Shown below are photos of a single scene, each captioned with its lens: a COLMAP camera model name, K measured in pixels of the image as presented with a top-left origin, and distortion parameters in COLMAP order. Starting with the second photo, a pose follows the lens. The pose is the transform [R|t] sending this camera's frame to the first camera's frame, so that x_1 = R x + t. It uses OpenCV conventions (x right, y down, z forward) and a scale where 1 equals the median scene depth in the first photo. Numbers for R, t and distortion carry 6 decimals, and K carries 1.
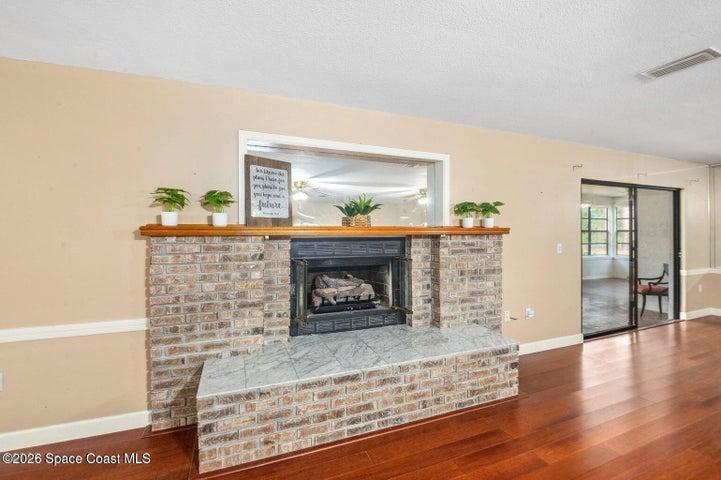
lens RADIAL K [[312.6, 0, 359.6], [0, 312.6, 237.2], [0, 0, 1]] dist [-0.028075, -0.000118]
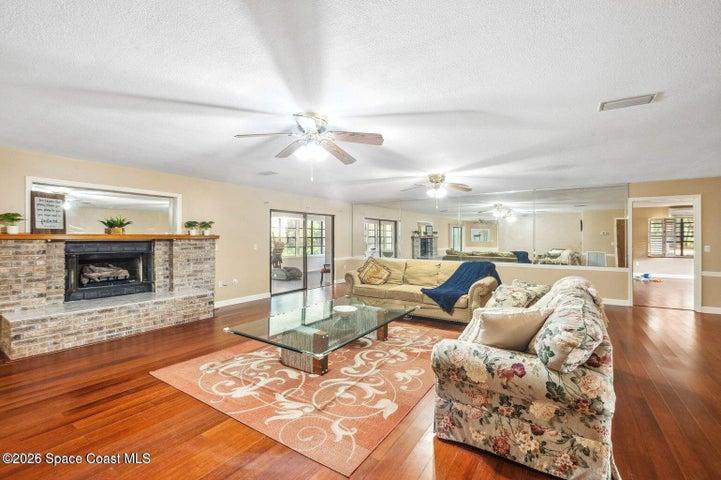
lens RADIAL K [[312.6, 0, 363.5], [0, 312.6, 237.6], [0, 0, 1]] dist [-0.028075, -0.000118]
pose [[0.810610, 0.001070, 0.585586, 0.119585], [0.010485, 0.999811, -0.016342, 0.027430], [-0.585493, 0.019387, 0.810446, -1.251527]]
